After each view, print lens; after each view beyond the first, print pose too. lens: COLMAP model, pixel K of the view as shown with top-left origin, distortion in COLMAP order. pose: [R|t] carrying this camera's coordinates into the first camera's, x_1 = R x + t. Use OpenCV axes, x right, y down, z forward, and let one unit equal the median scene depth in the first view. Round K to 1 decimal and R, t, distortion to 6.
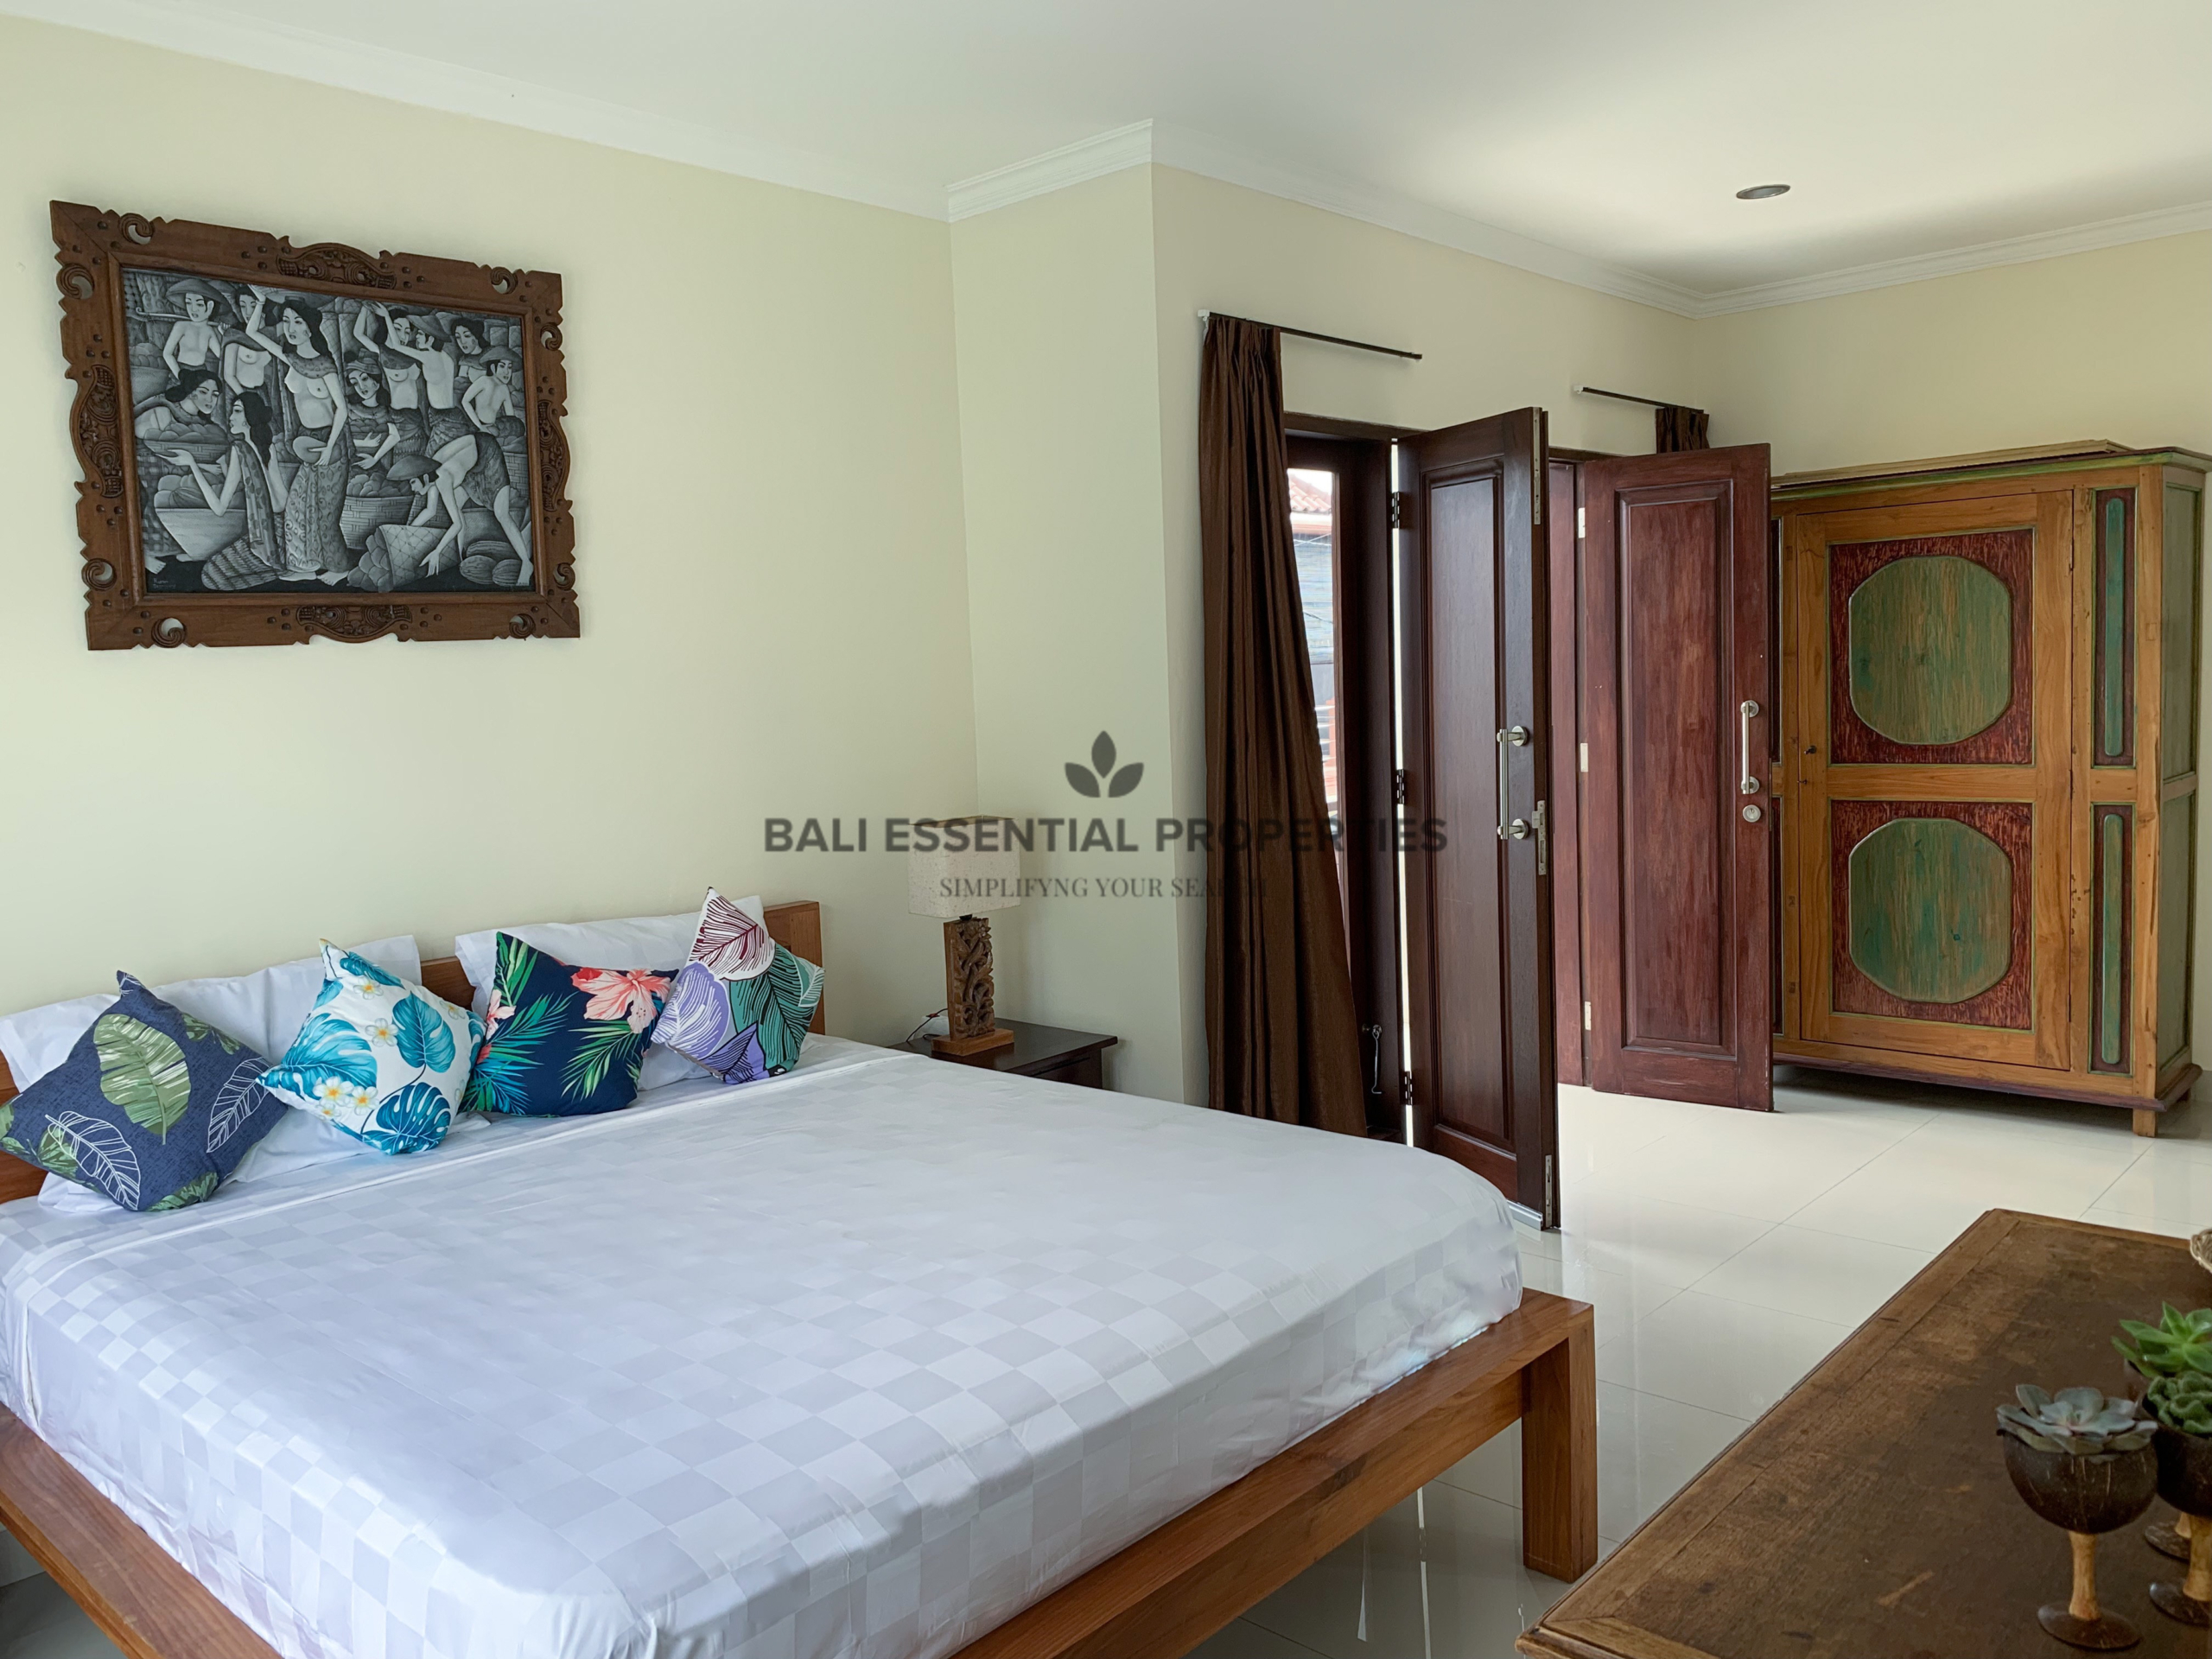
lens RADIAL K [[1690.0, 0, 1106.0], [0, 1690.0, 829.5], [0, 0, 1]] dist [-0.009141, -0.004964]
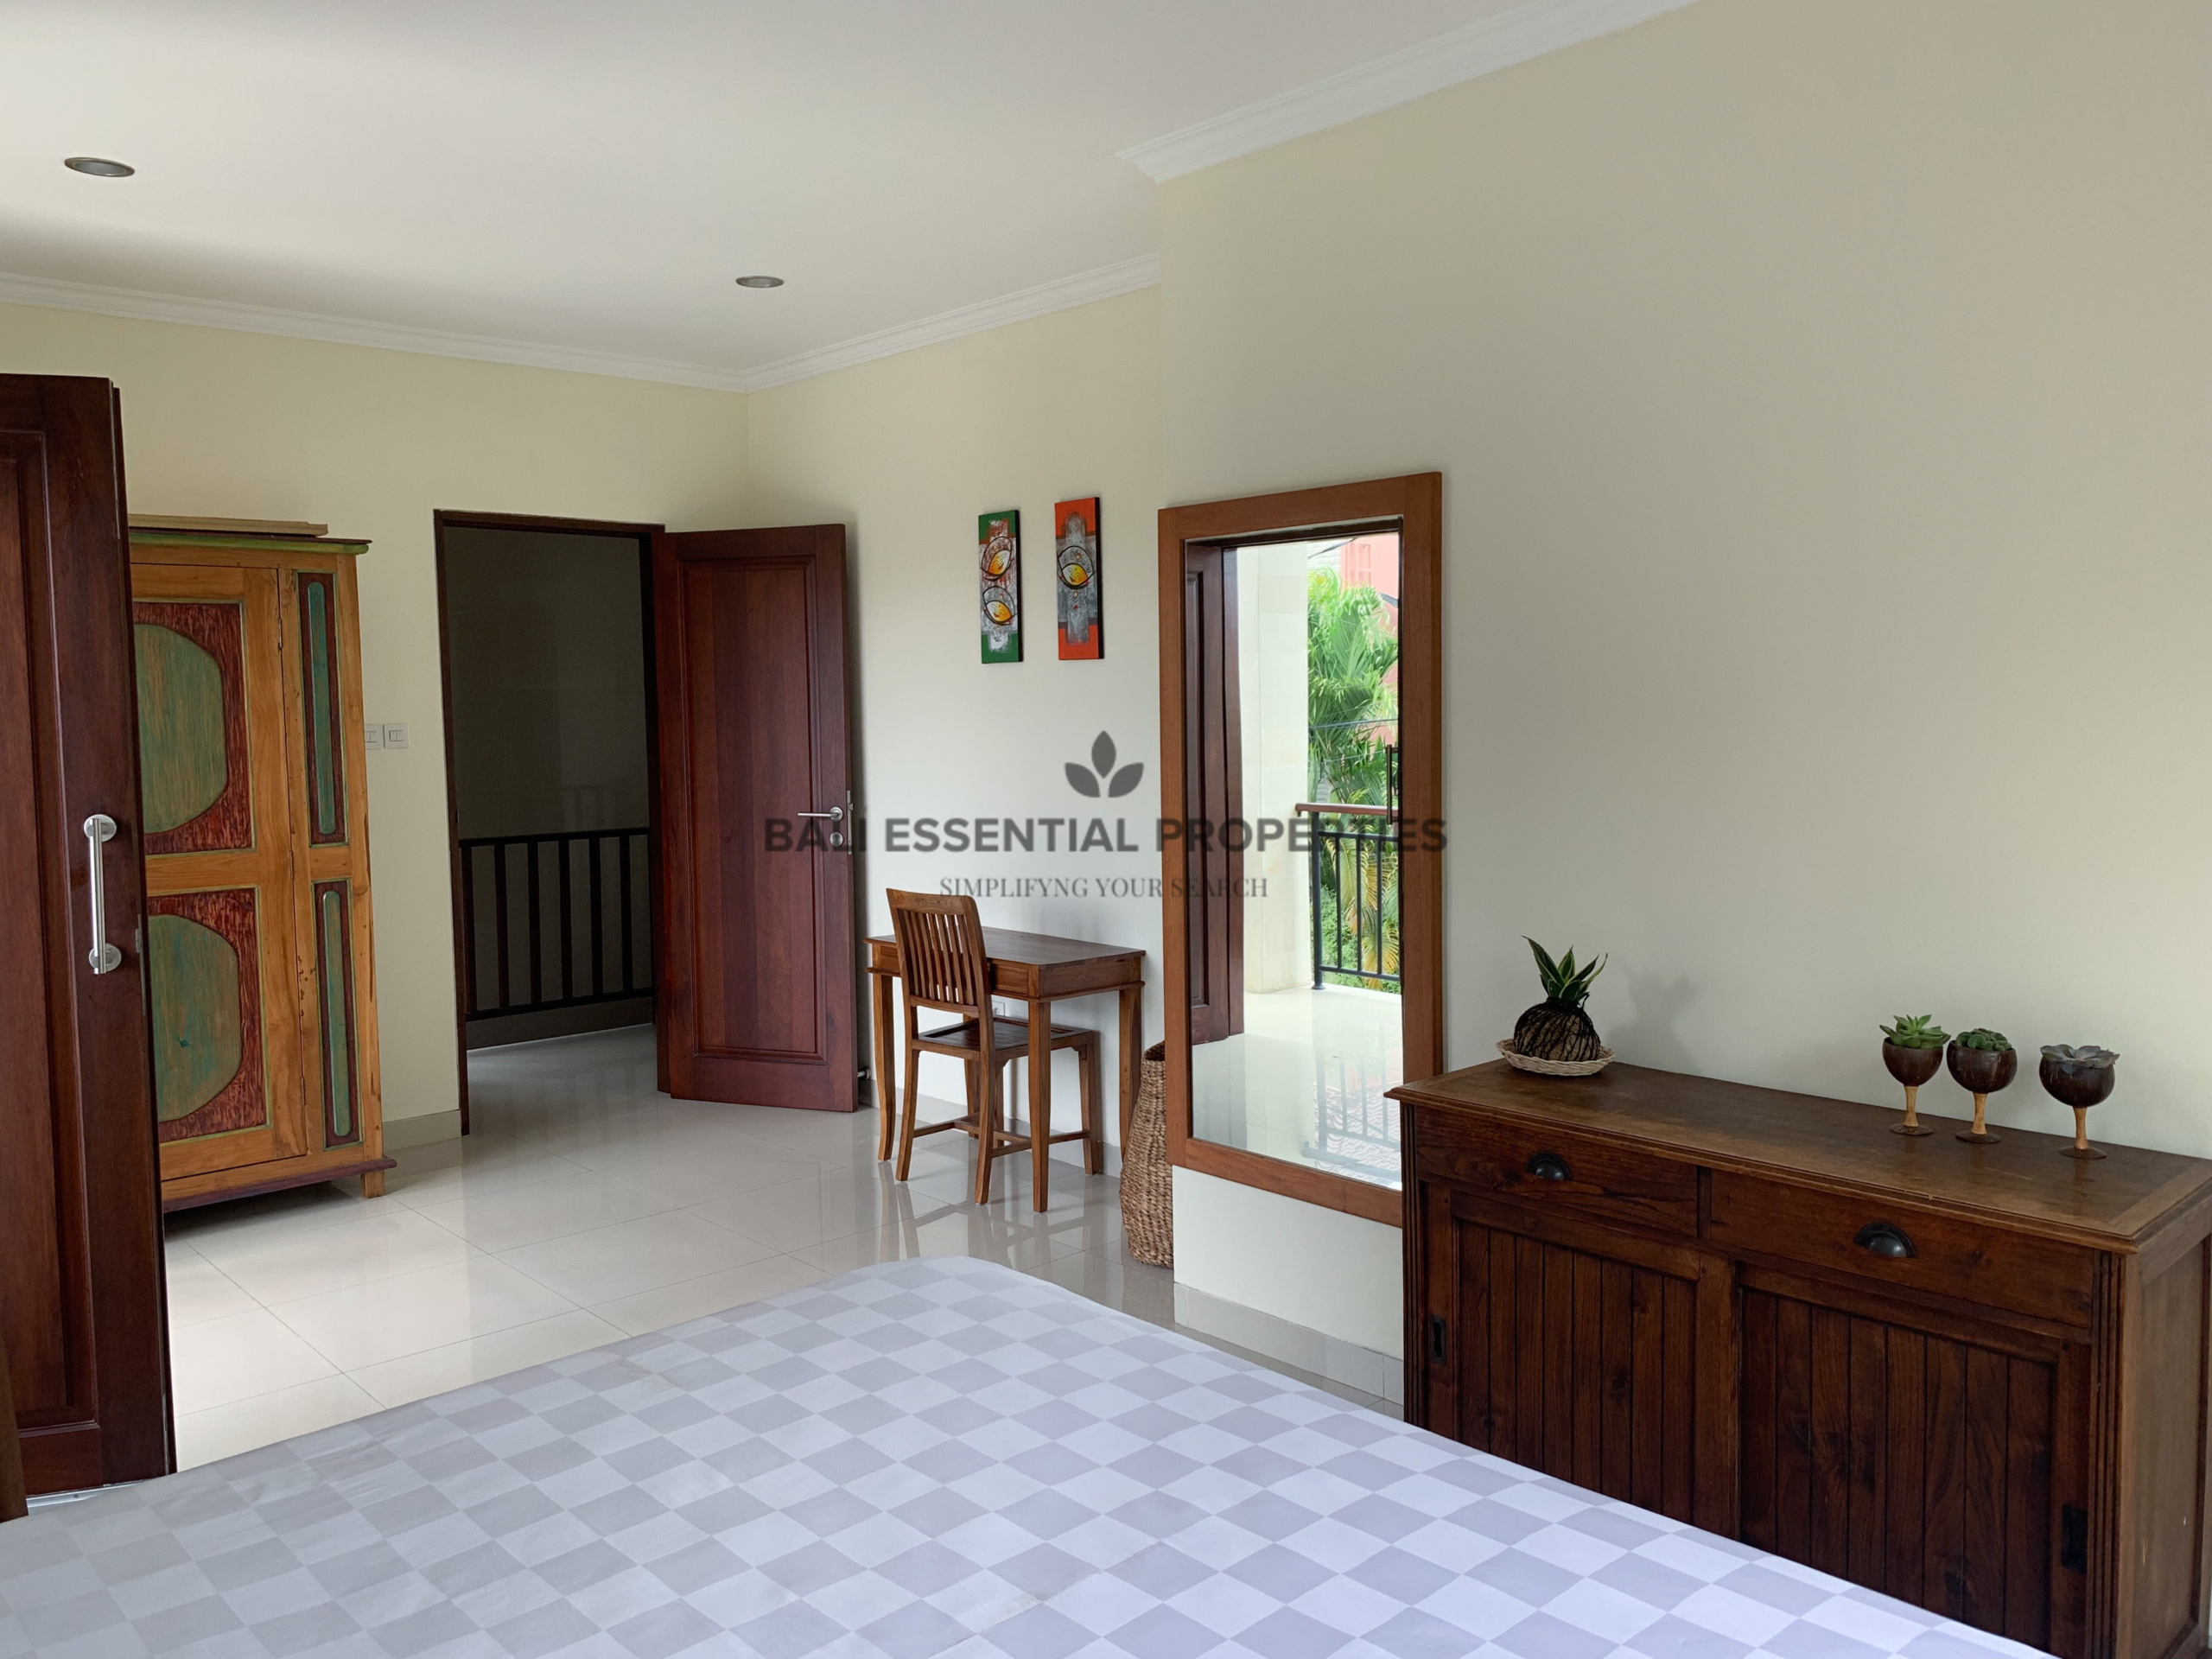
lens RADIAL K [[1650.2, 0, 1106.0], [0, 1650.2, 829.5], [0, 0, 1]] dist [0.005386, -0.004509]
pose [[0.101603, -0.036644, 0.994150, -0.337354], [0.110331, 0.993572, 0.025347, -0.019043], [-0.988688, 0.107111, 0.104993, 0.415582]]
